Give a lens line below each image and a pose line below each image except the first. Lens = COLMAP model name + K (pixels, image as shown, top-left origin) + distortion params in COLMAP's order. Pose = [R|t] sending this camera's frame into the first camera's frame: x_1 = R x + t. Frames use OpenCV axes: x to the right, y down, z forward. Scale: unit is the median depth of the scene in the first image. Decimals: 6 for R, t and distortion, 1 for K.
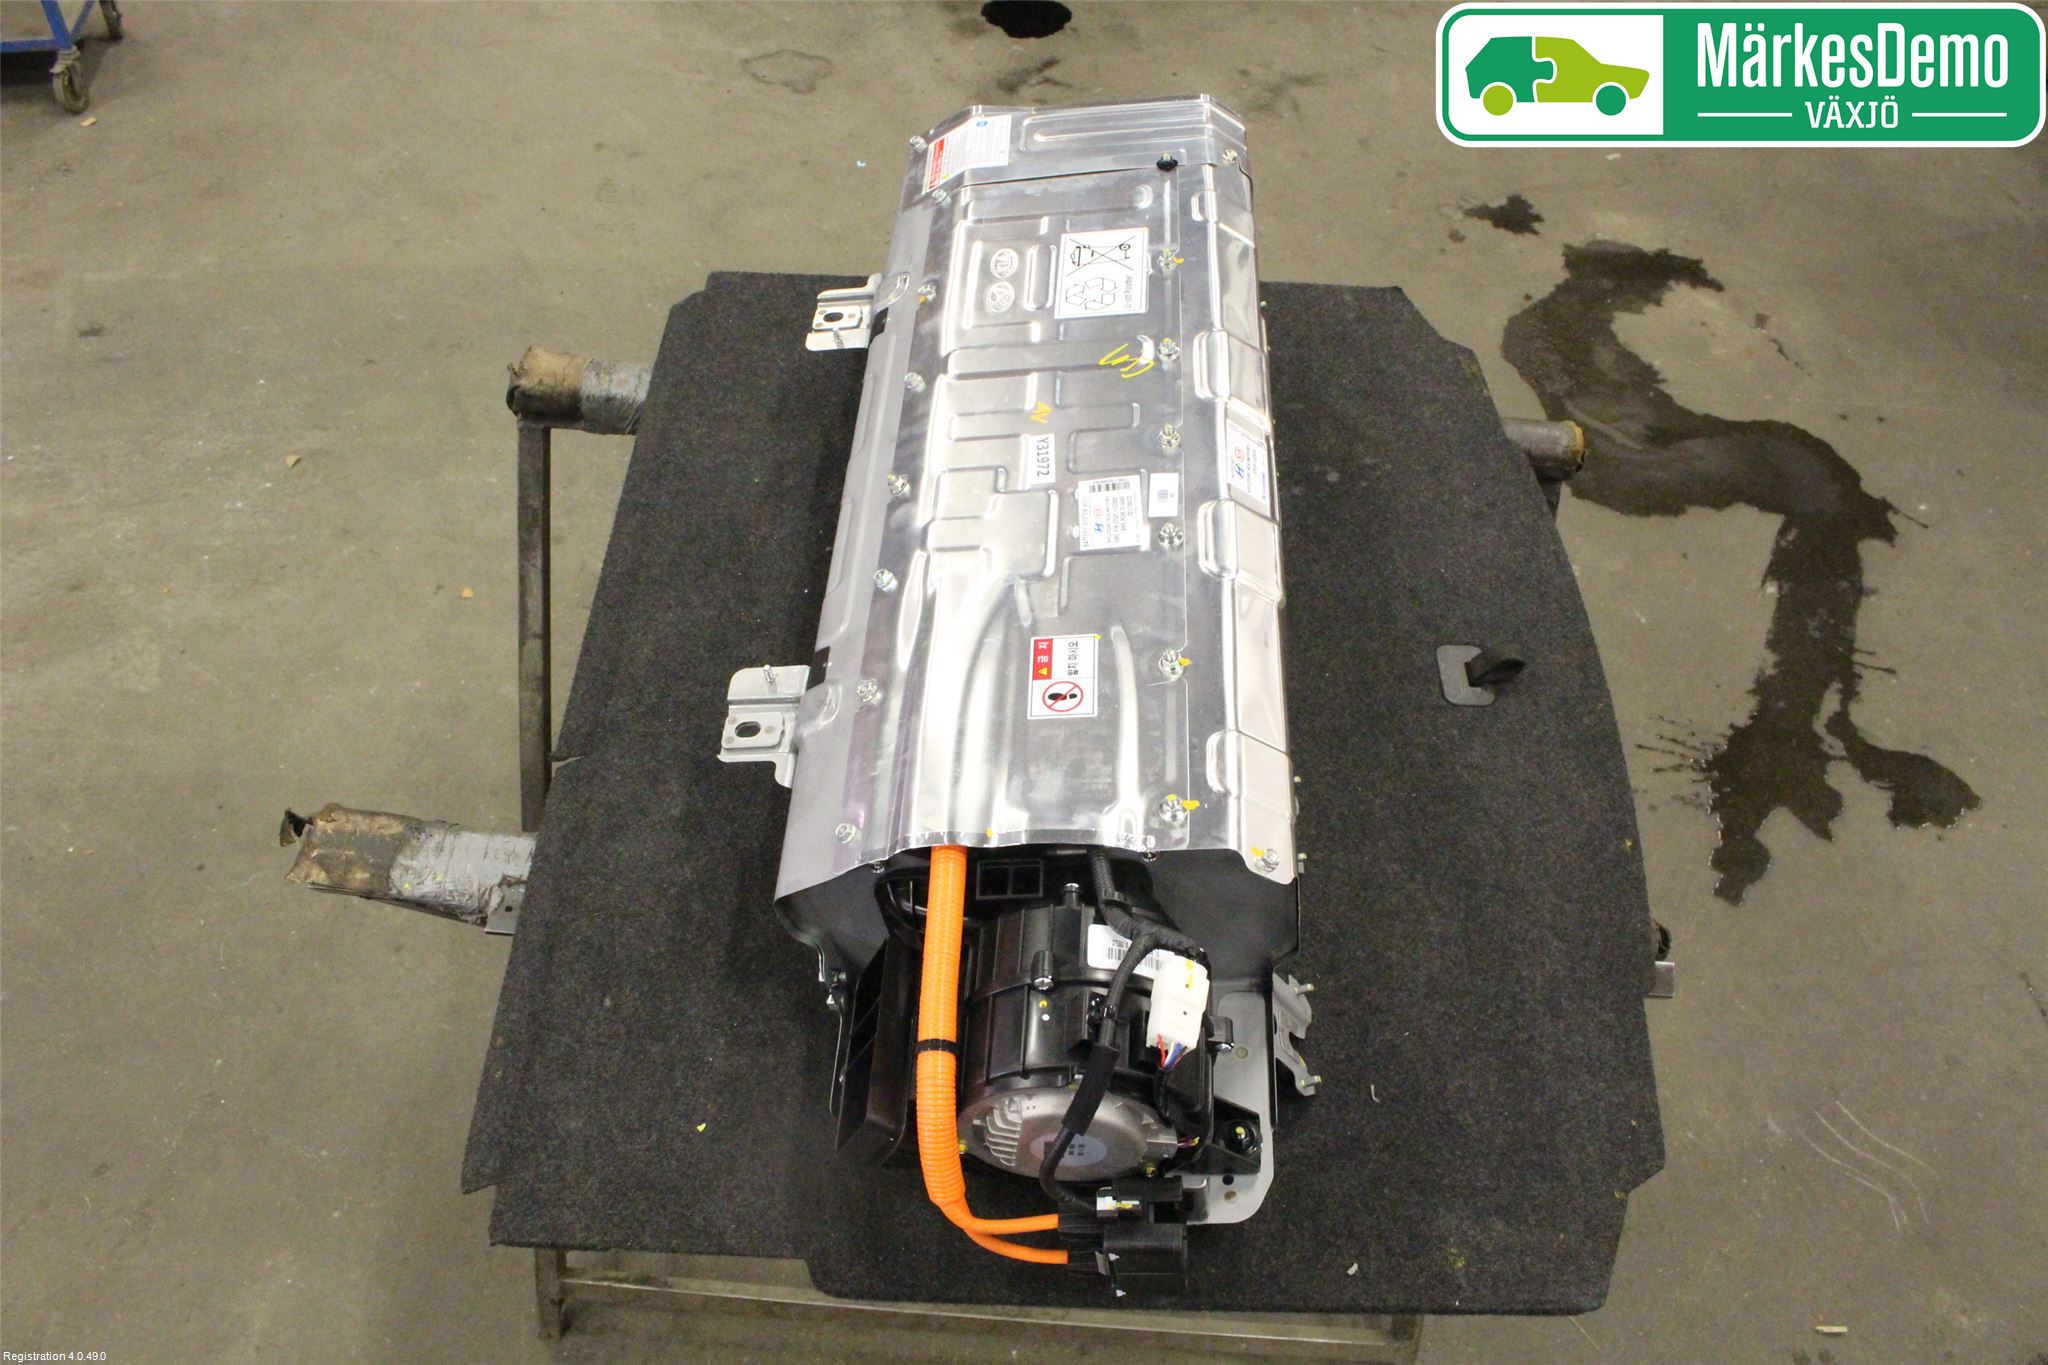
lens RADIAL K [[1687.5, 0, 1024.0], [0, 1687.5, 682.5], [0, 0, 1]] dist [-0.101418, 0.007845]
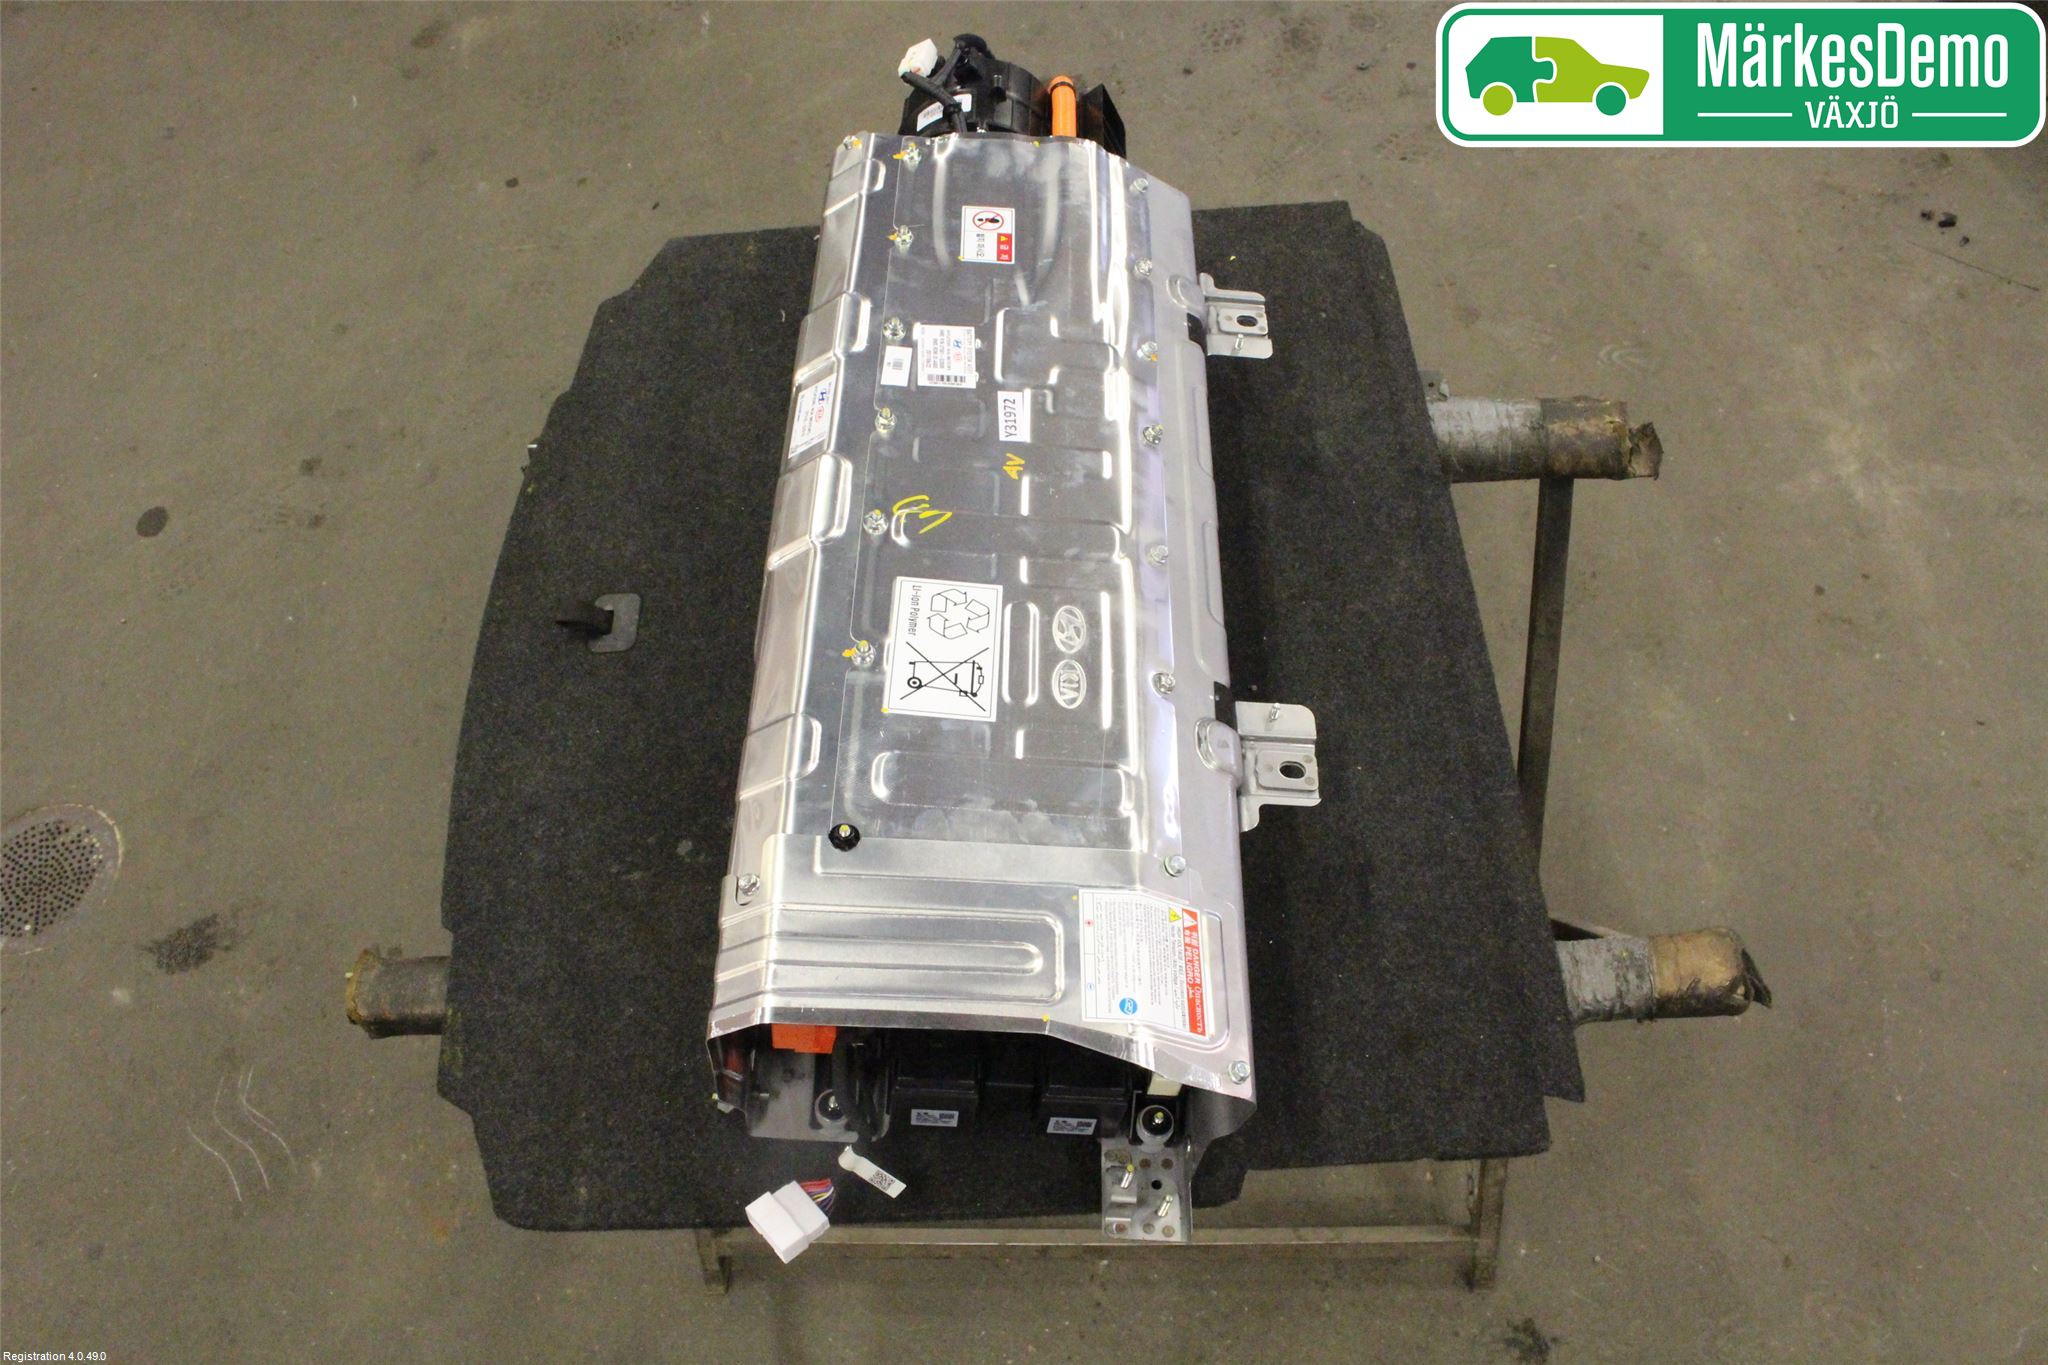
lens RADIAL K [[1687.5, 0, 1024.0], [0, 1687.5, 682.5], [0, 0, 1]] dist [-0.101418, 0.007845]
pose [[-0.998517, 0.053580, 0.009600, 0.001747], [-0.001192, -0.197841, 0.980233, -1.184173], [0.054421, 0.978769, 0.197612, 0.968617]]
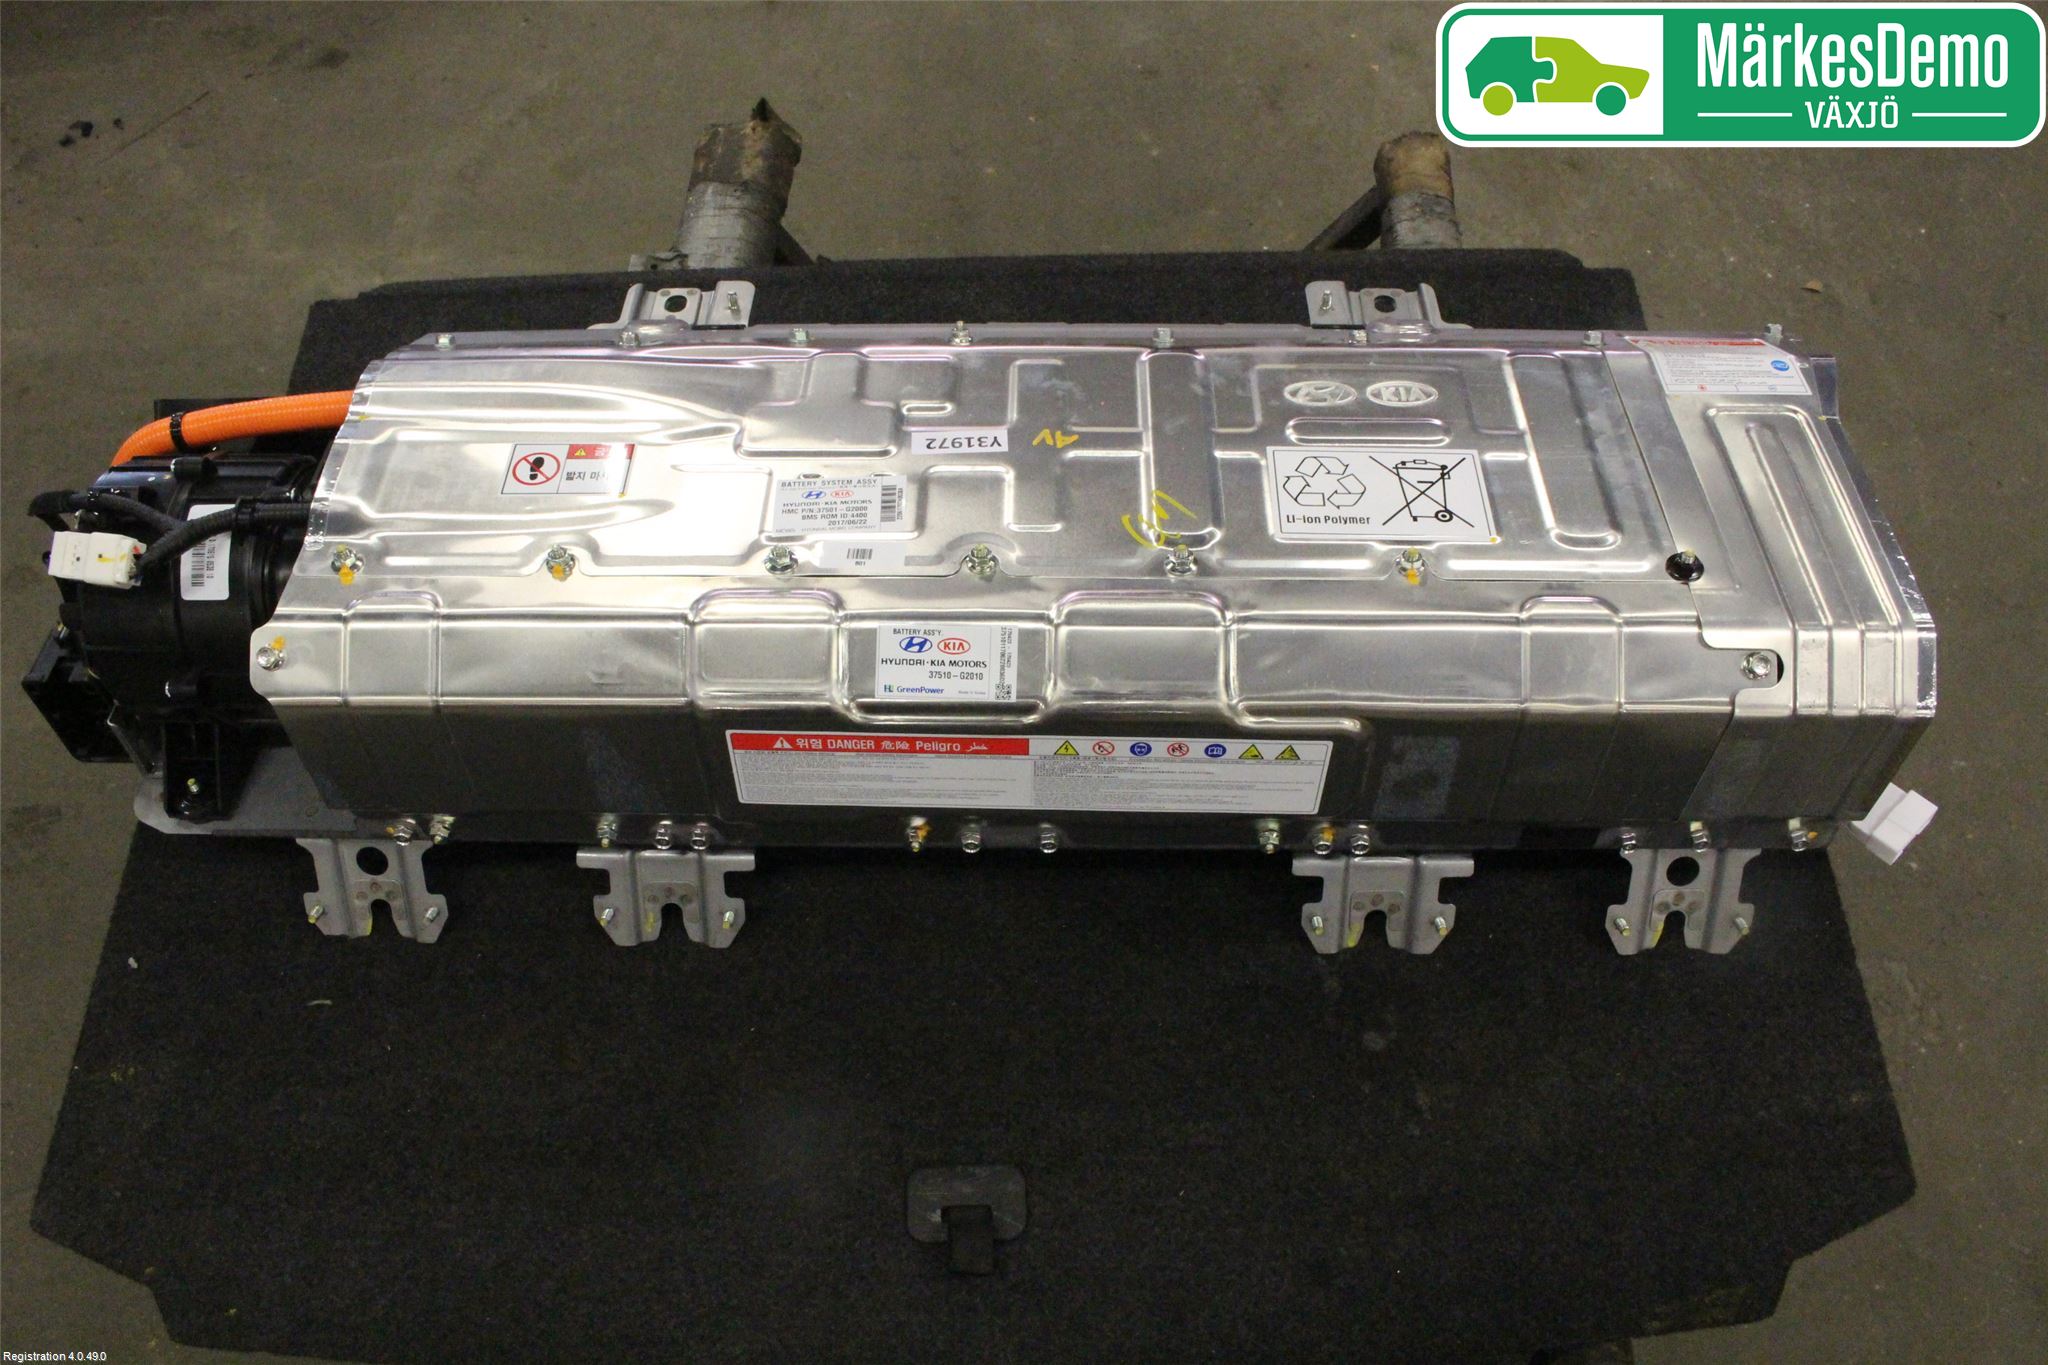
lens RADIAL K [[1687.5, 0, 1024.0], [0, 1687.5, 682.5], [0, 0, 1]] dist [-0.101418, 0.007845]
pose [[0.034828, 0.832715, -0.552605, 0.524738], [-0.746285, 0.389441, 0.539809, -0.526140], [0.664714, 0.393601, 0.635007, 0.589649]]
